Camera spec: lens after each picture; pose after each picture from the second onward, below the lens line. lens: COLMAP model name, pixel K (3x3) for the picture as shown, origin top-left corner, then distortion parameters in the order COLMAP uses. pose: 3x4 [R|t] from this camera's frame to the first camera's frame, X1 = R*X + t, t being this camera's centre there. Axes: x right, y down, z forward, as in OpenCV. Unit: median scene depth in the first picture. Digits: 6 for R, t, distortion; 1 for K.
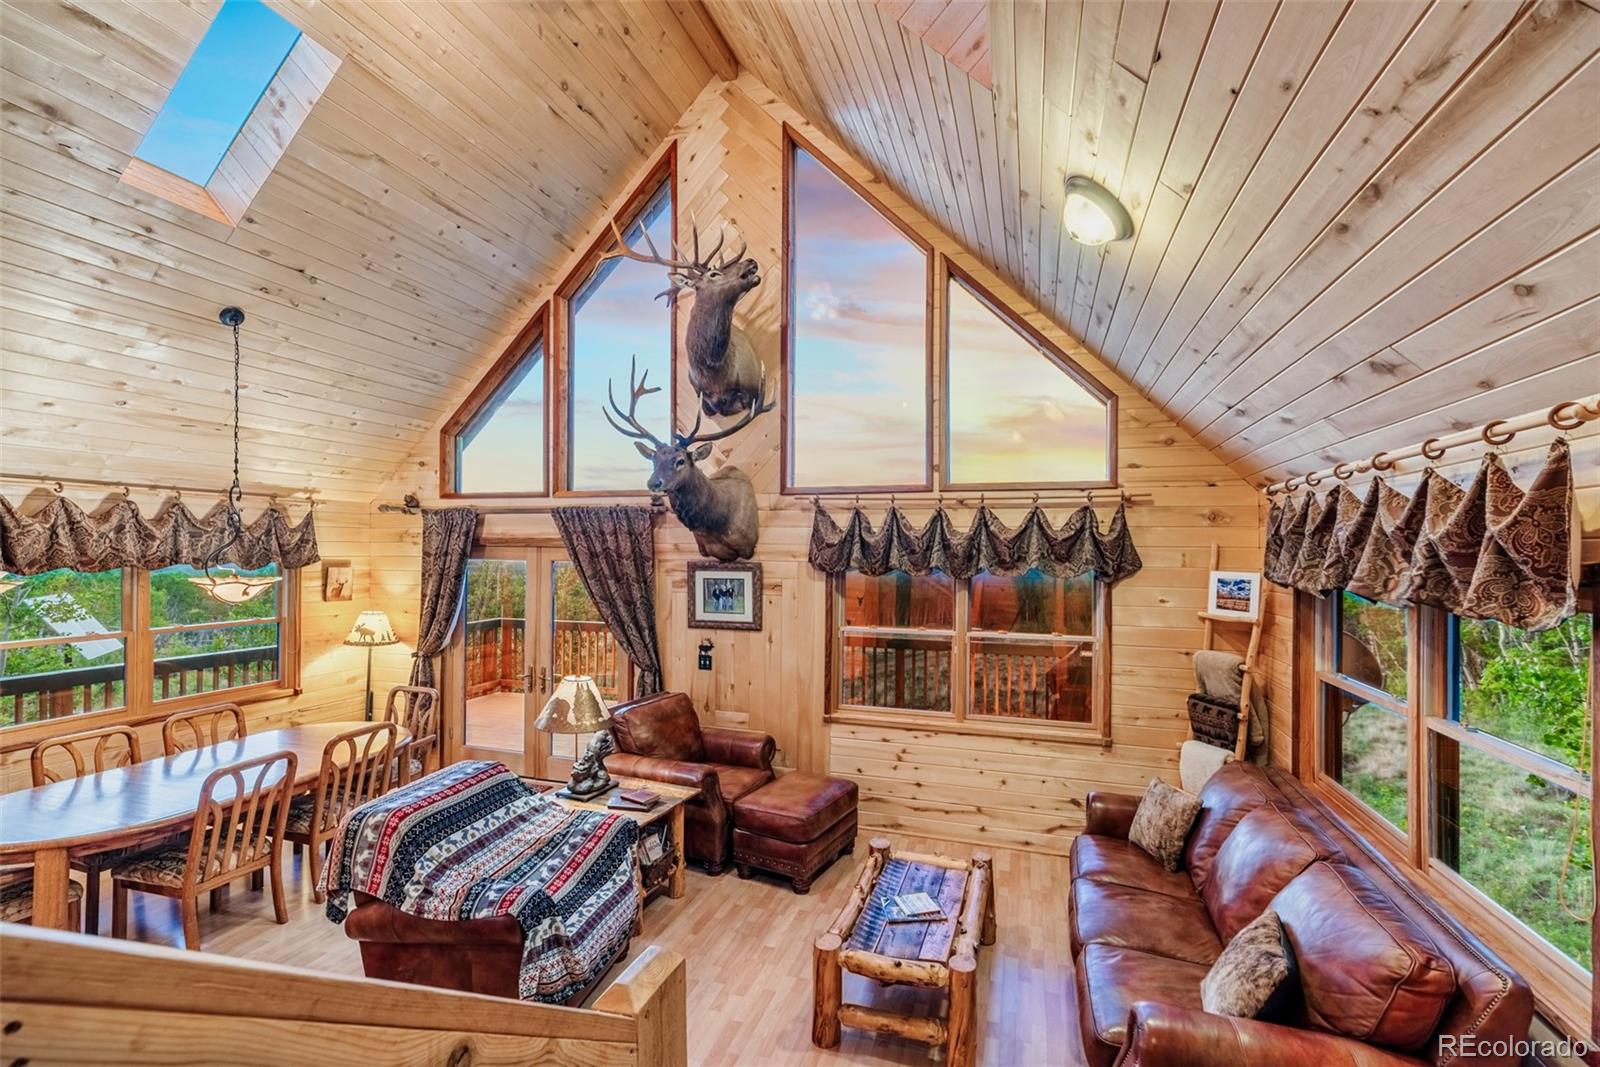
lens RADIAL K [[700.6, 0, 800.0], [0, 700.6, 533.5], [0, 0, 1]] dist [0.000314, 0.000040]
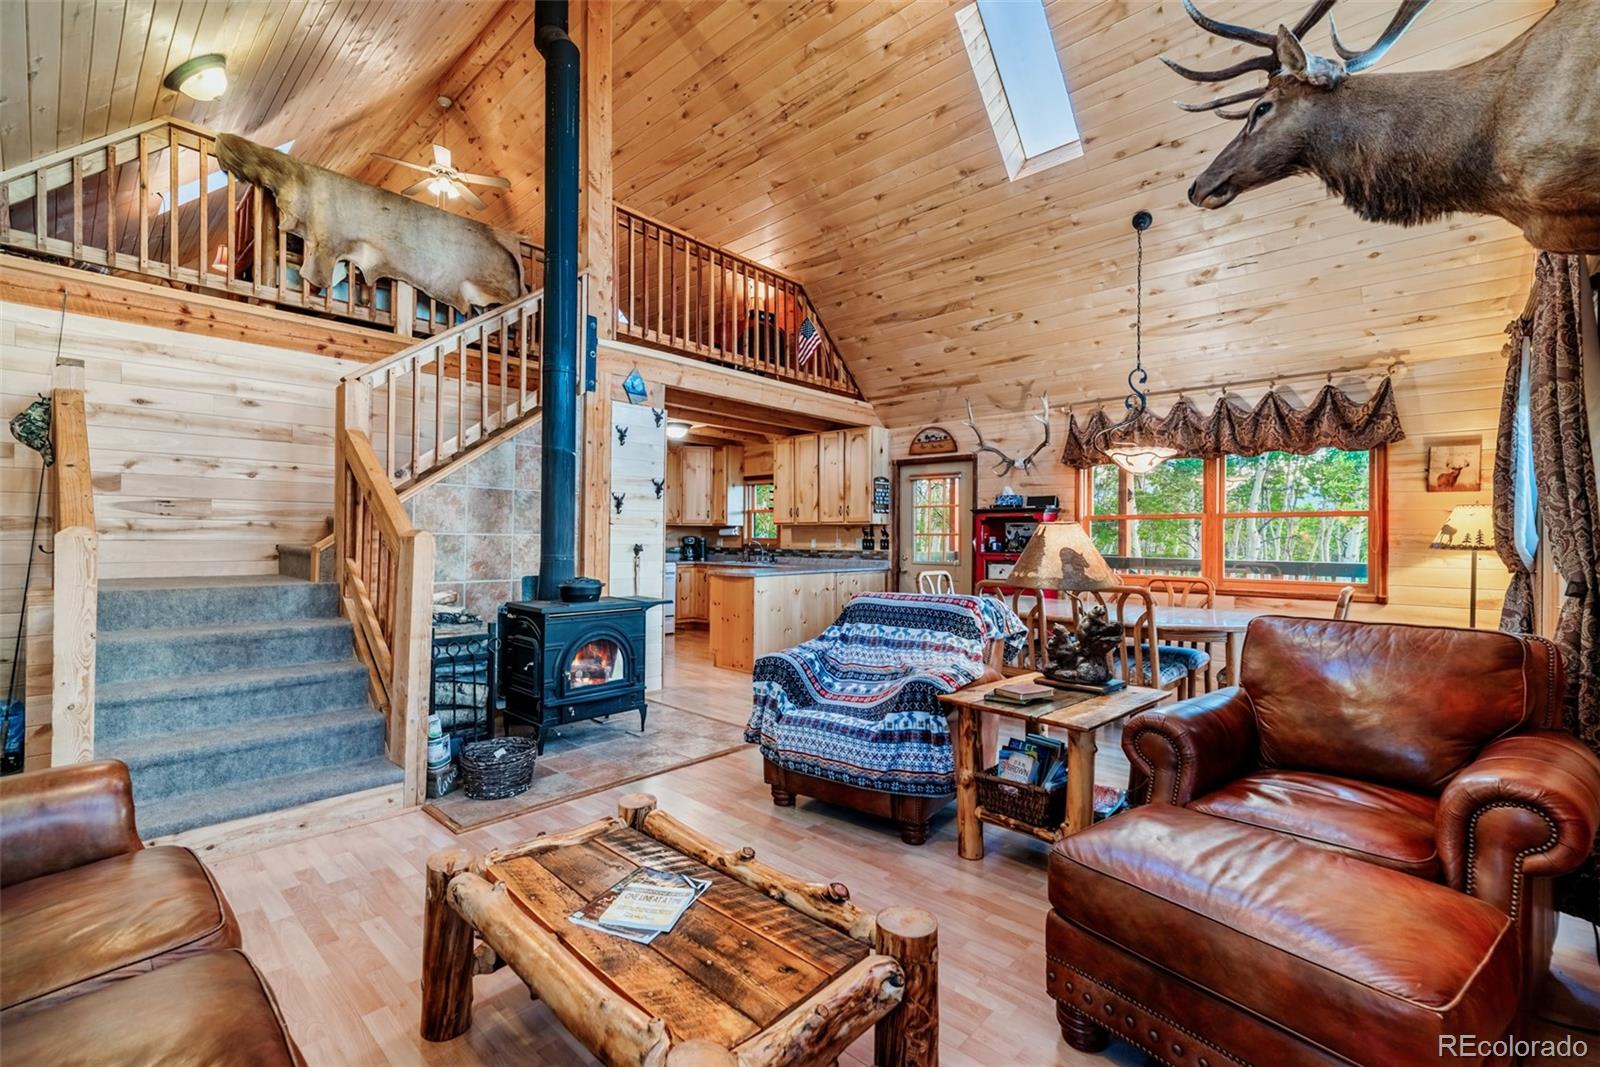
lens RADIAL K [[700.6, 0, 800.0], [0, 700.6, 533.5], [0, 0, 1]] dist [0.000314, 0.000040]
pose [[-0.412351, -0.009724, -0.910973, 0.305868], [0.010126, 0.999832, -0.015256, 0.149110], [0.910969, -0.015516, -0.412183, 0.695866]]
